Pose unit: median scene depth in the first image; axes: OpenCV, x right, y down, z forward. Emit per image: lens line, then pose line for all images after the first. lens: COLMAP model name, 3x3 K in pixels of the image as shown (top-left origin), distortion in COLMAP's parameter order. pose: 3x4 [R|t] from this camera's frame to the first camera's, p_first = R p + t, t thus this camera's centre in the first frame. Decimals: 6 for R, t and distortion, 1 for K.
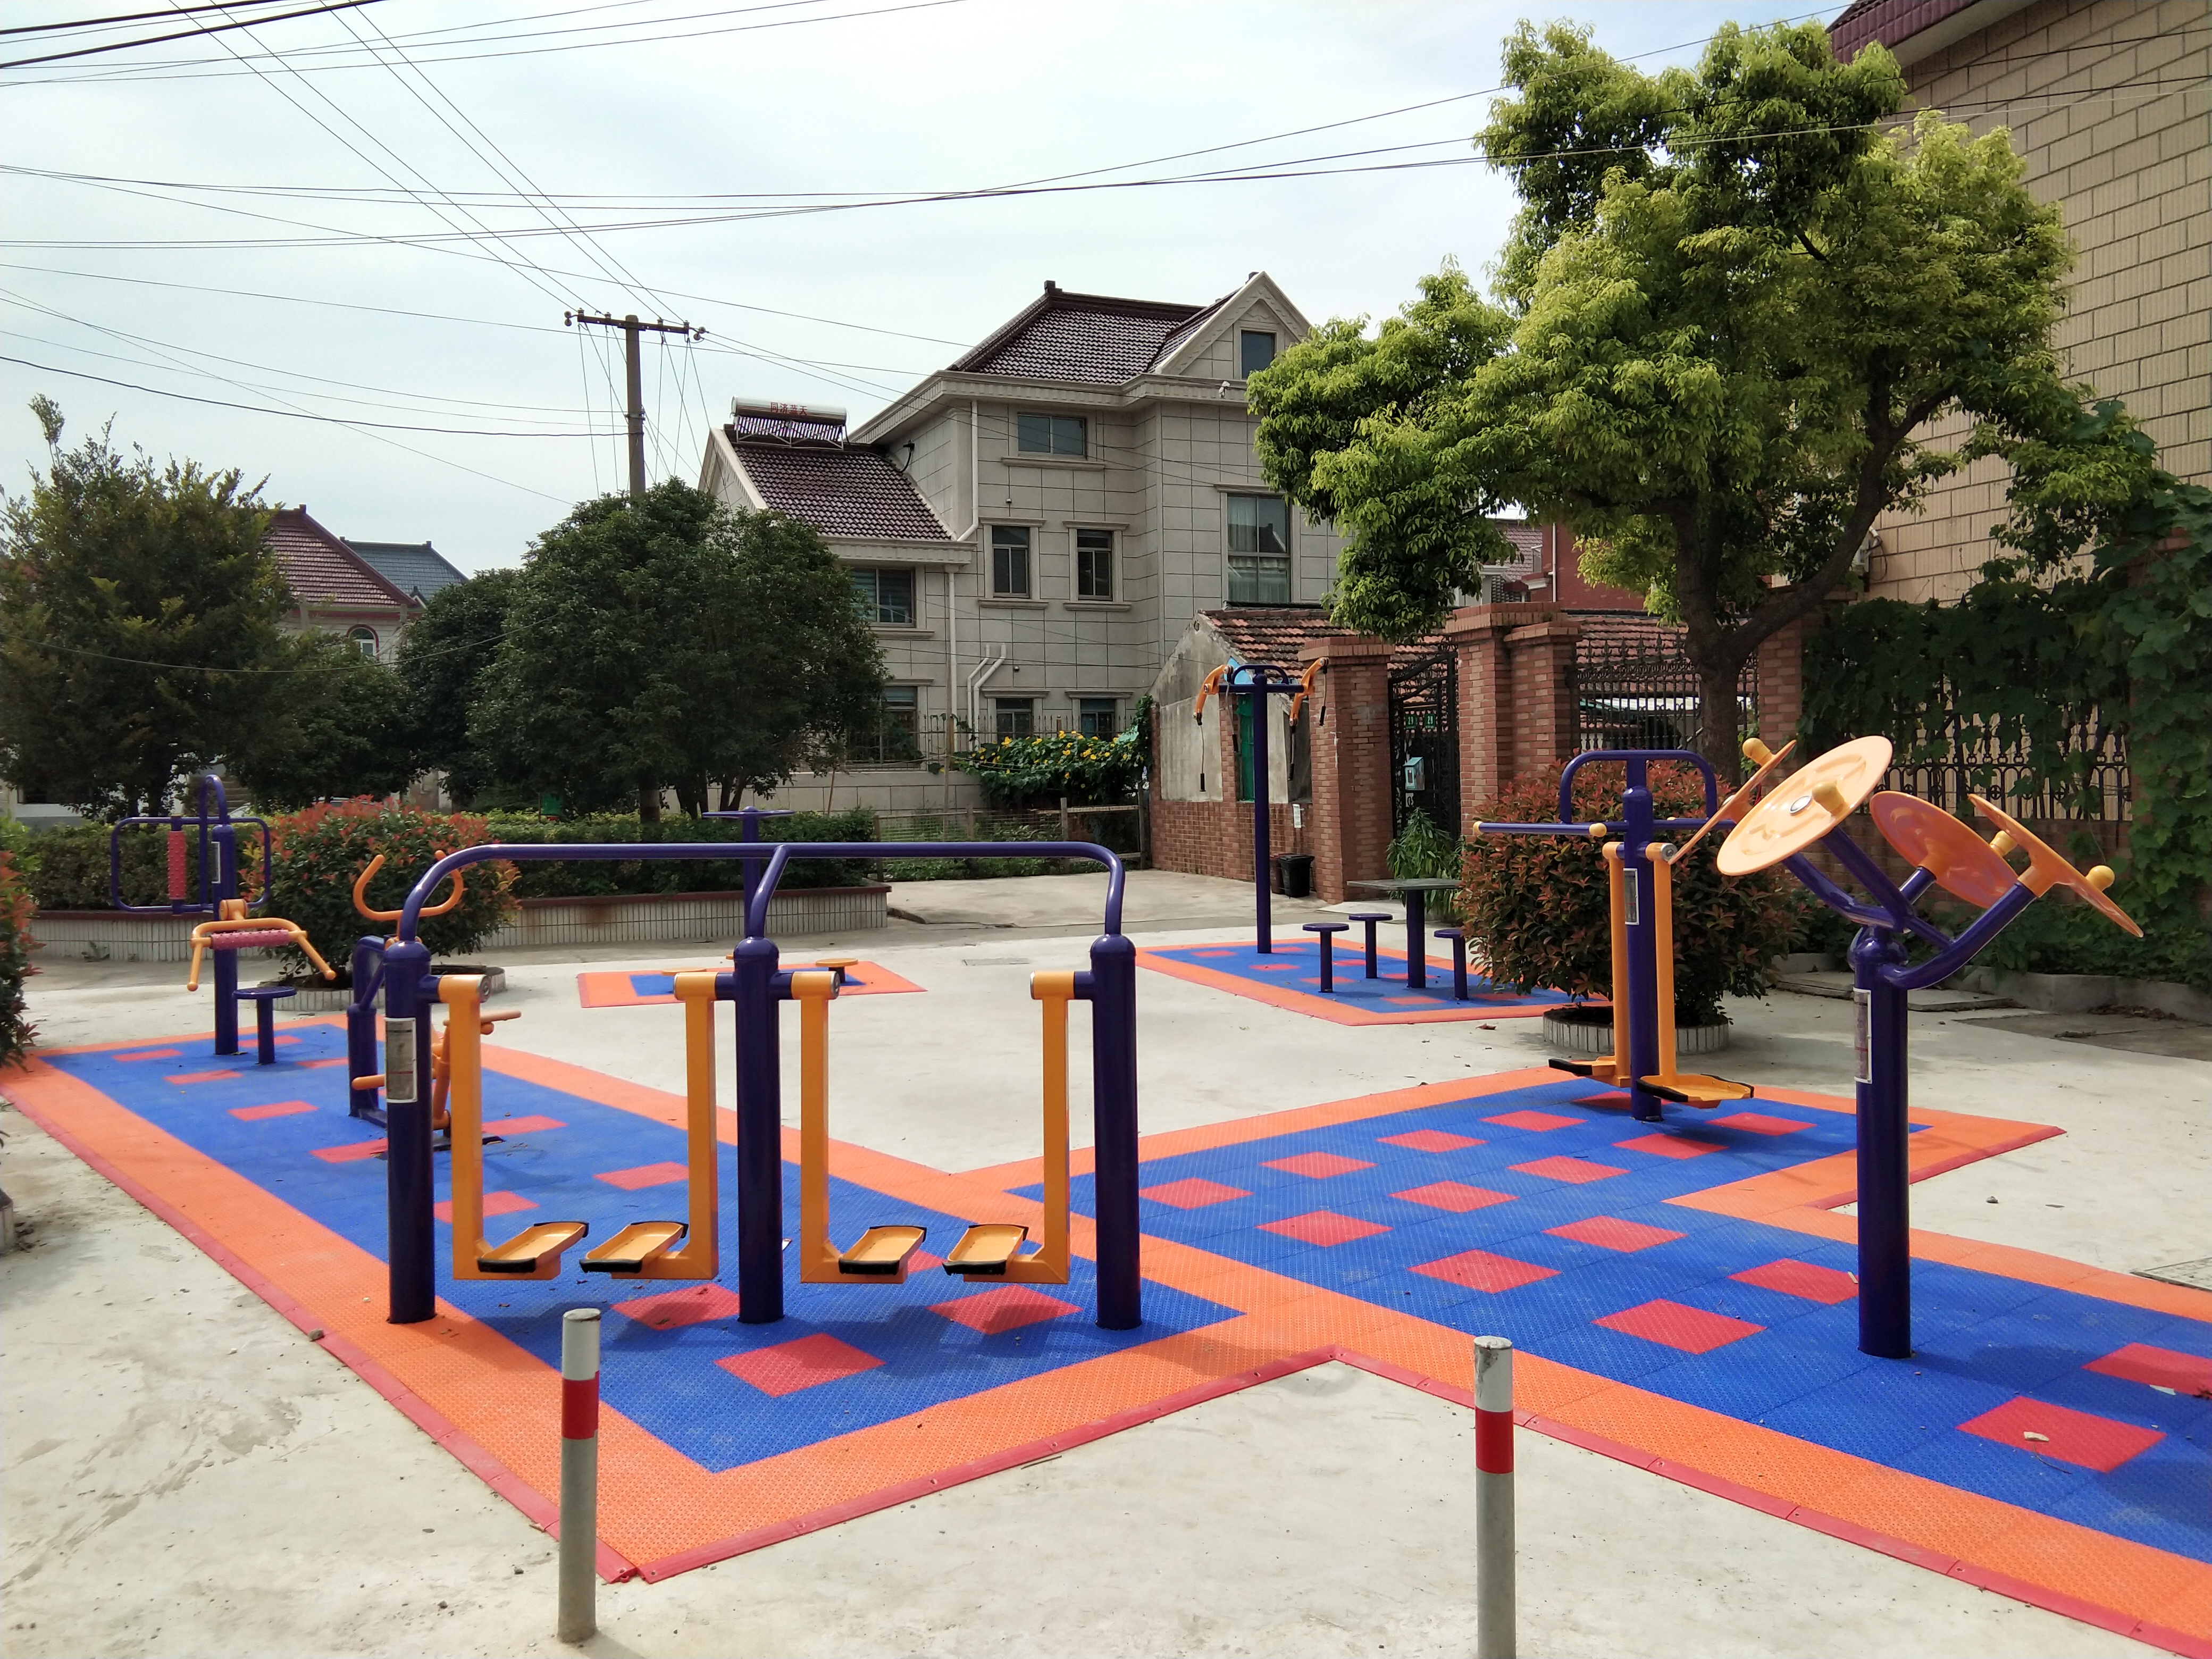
lens RADIAL K [[1748.6, 0, 1051.8], [0, 1748.6, 817.4], [0, 0, 1]] dist [0.065202, -0.092439]
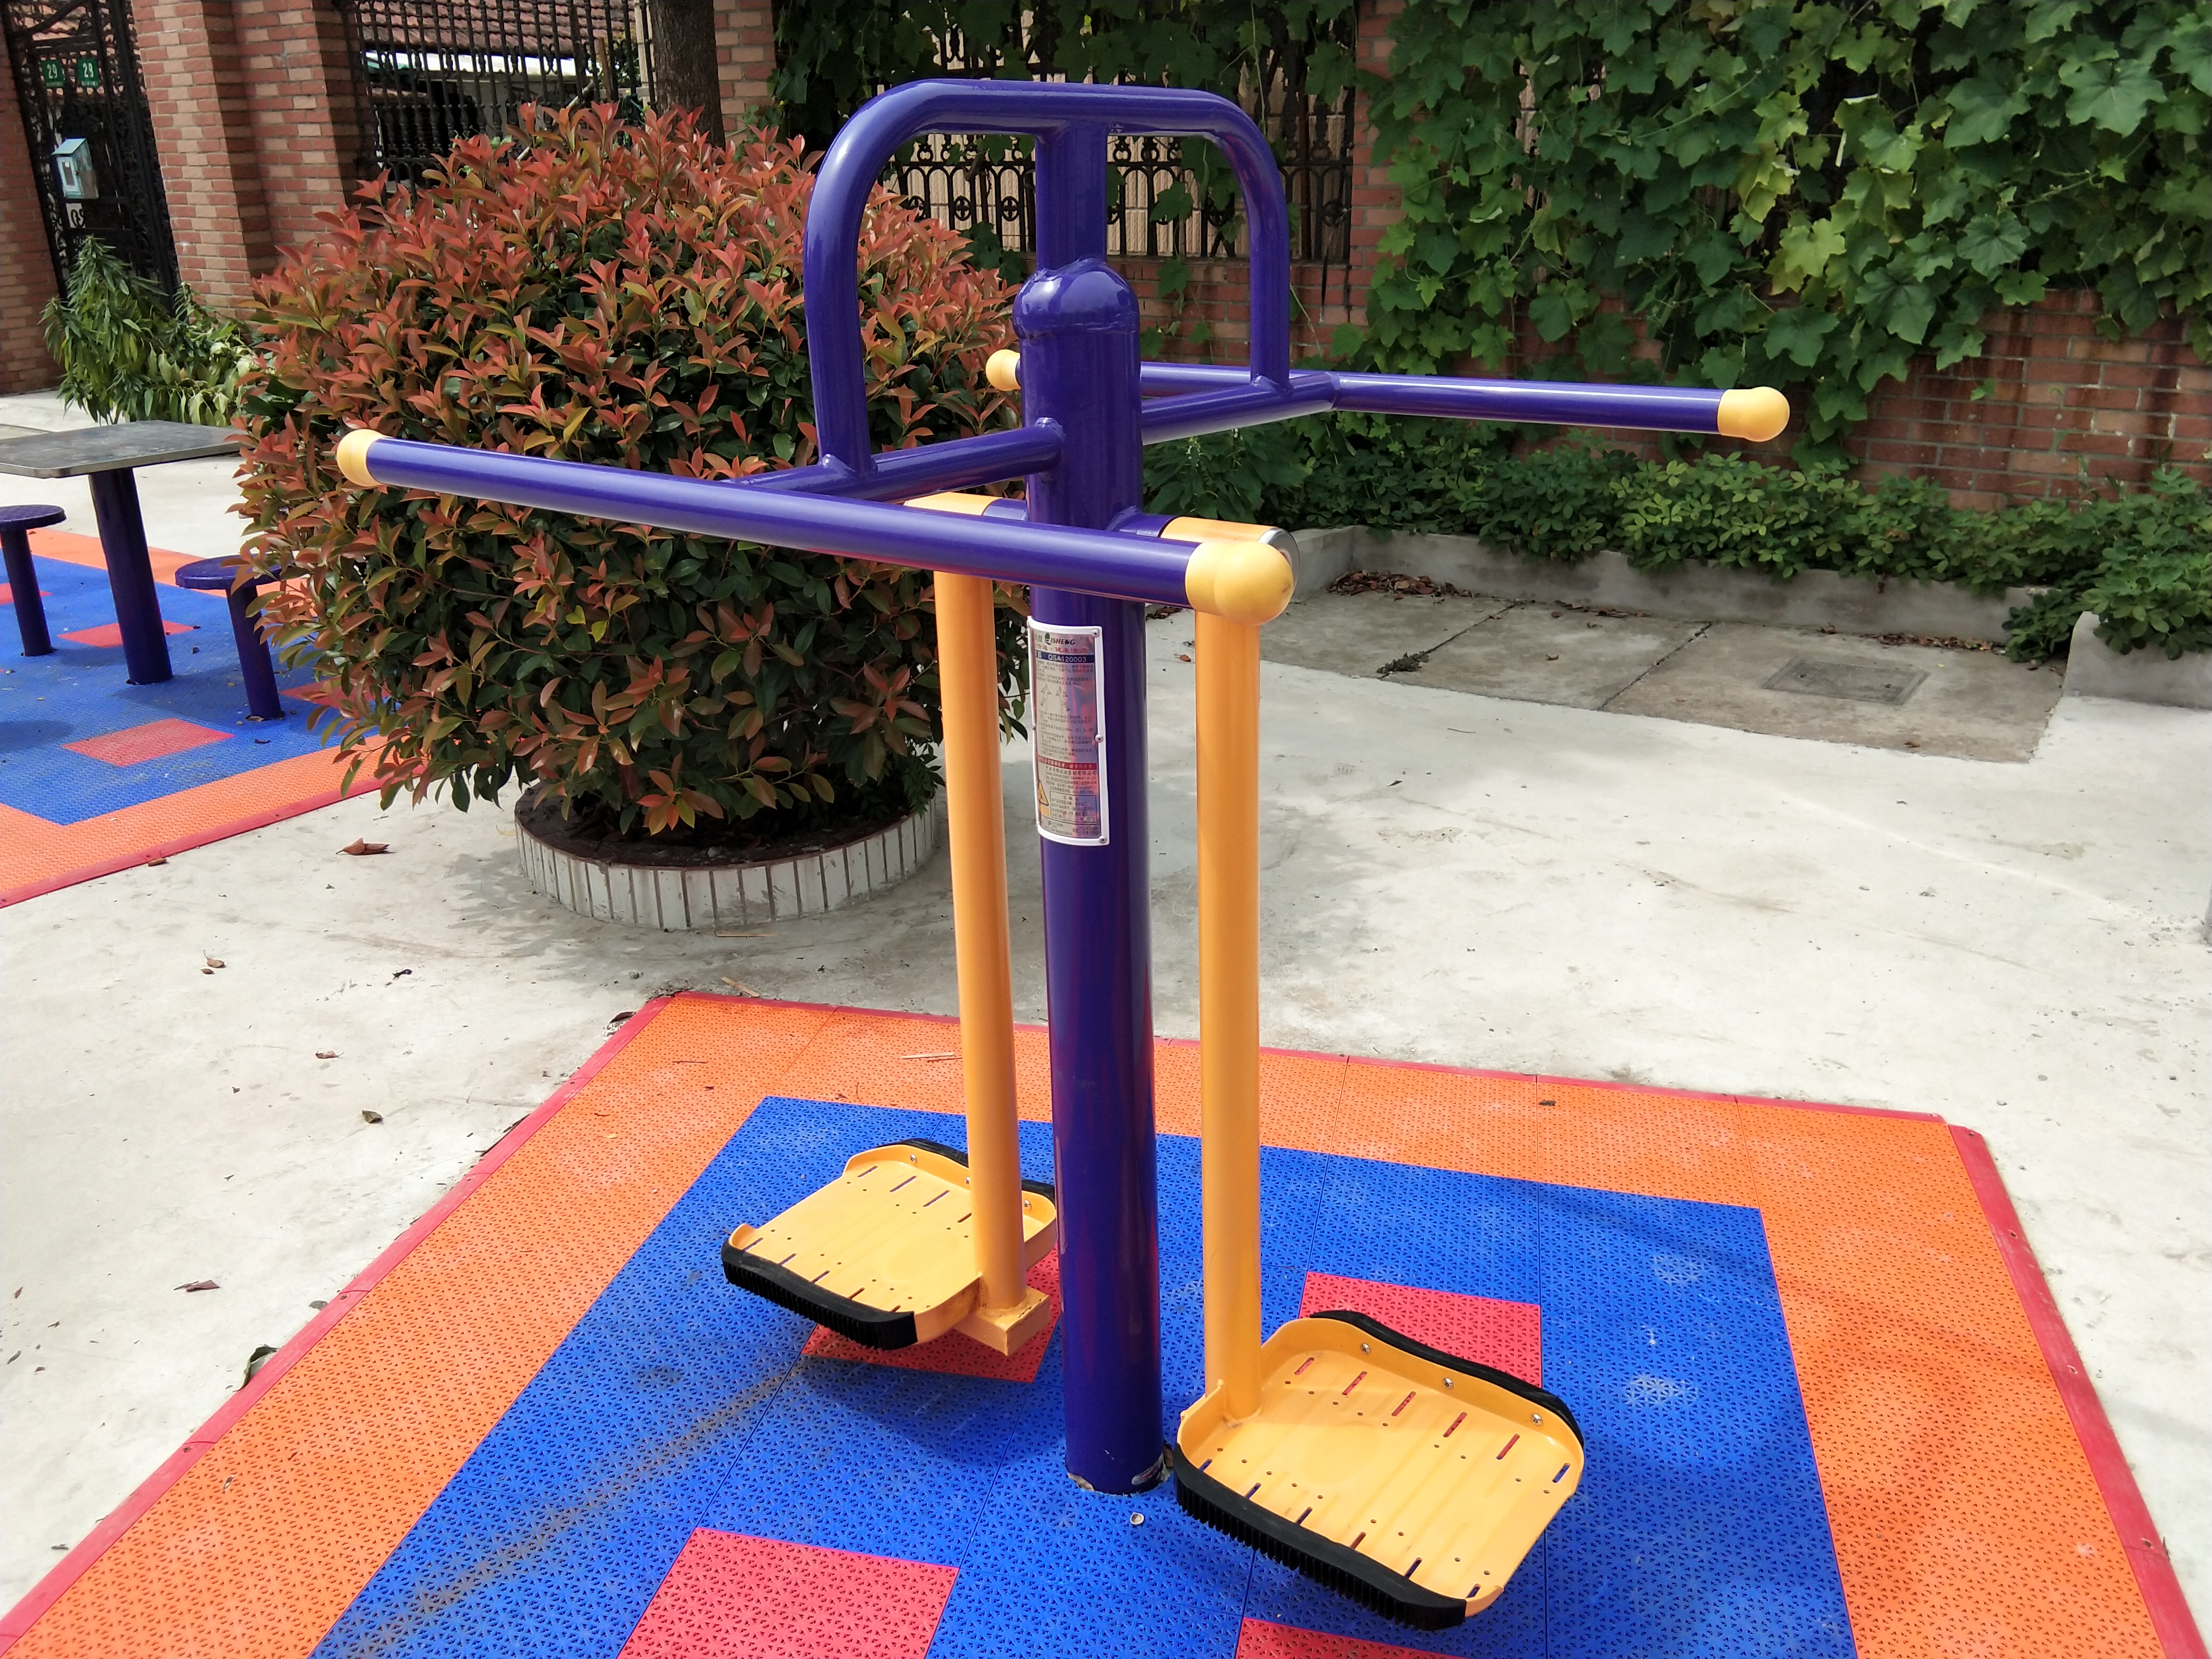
lens RADIAL K [[1748.6, 0, 1051.8], [0, 1748.6, 817.4], [0, 0, 1]] dist [0.065202, -0.092439]
pose [[0.780122, -0.213105, 0.588214, 0.050342], [0.012043, 0.945140, 0.326445, -0.006624], [-0.625512, -0.247583, 0.739891, 0.226908]]
